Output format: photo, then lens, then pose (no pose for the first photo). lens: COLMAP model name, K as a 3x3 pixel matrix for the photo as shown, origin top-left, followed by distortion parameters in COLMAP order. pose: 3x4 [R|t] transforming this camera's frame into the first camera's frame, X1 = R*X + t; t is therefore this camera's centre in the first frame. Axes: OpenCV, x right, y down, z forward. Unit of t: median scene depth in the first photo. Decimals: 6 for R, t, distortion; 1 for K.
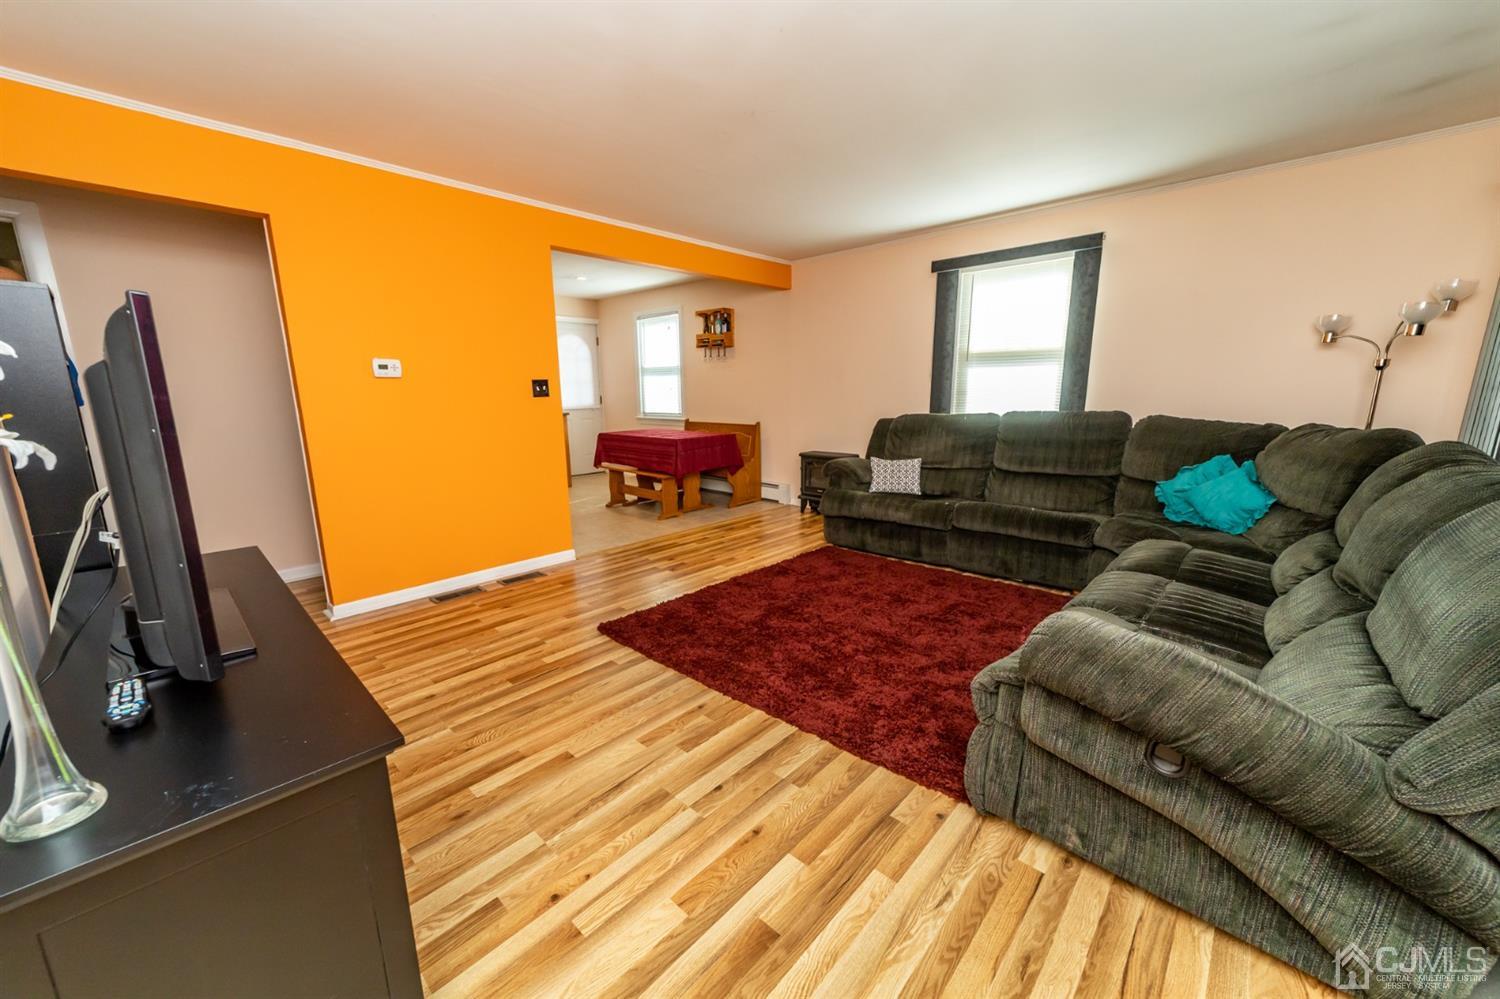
lens RADIAL K [[567.8, 0, 744.4], [0, 567.8, 506.7], [0, 0, 1]] dist [0.002058, 0.000676]
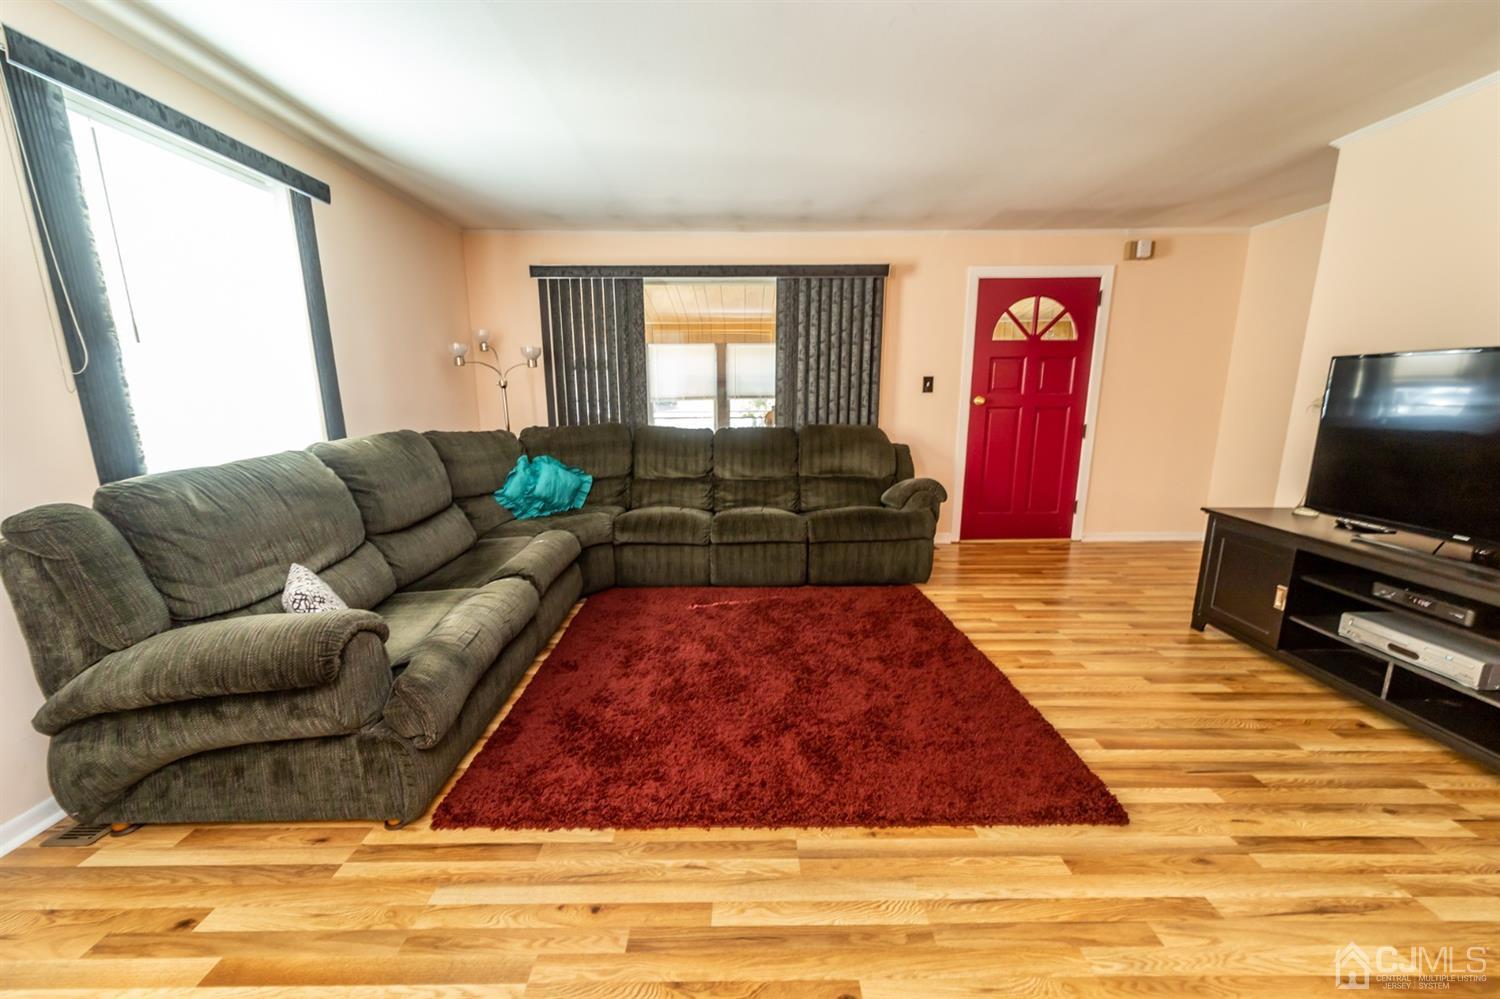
lens RADIAL K [[567.8, 0, 744.4], [0, 567.8, 506.7], [0, 0, 1]] dist [0.002058, 0.000676]
pose [[-0.685551, -0.130279, 0.716273, -0.298747], [0.160341, 0.932681, 0.323105, -0.263716], [-0.710148, 0.336353, -0.618512, 1.251931]]
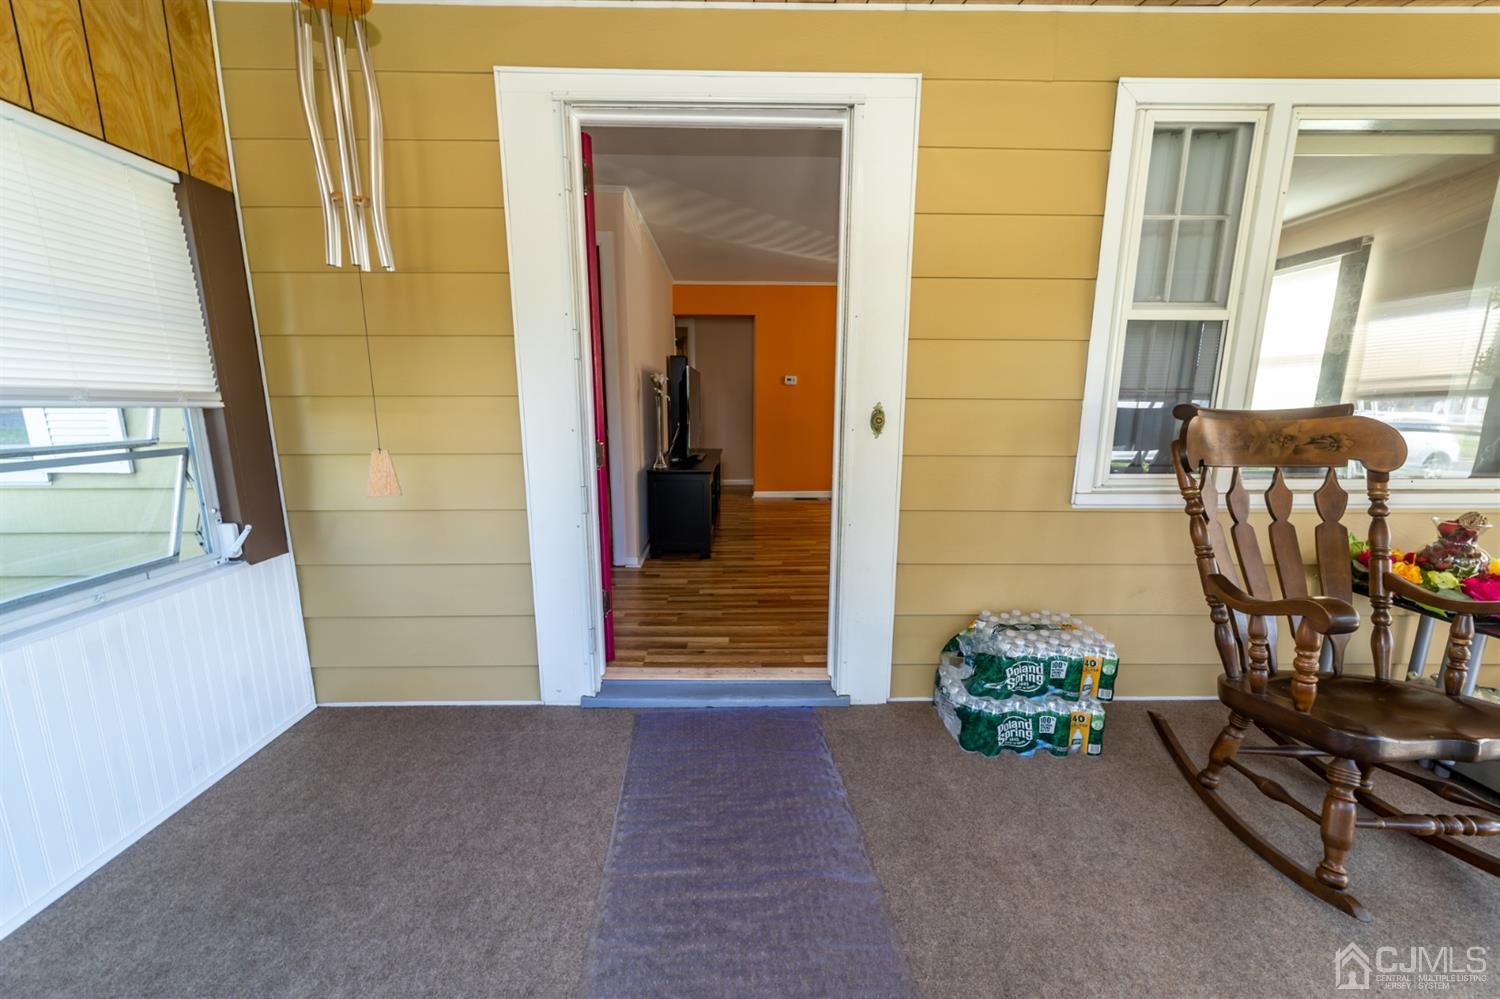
lens RADIAL K [[567.8, 0, 744.4], [0, 567.8, 506.7], [0, 0, 1]] dist [0.002058, 0.000676]
pose [[0.691800, 0.144833, -0.707415, 0.682213], [-0.155228, 0.986603, 0.050191, 0.114808], [0.705207, 0.075088, 0.705014, -0.467656]]
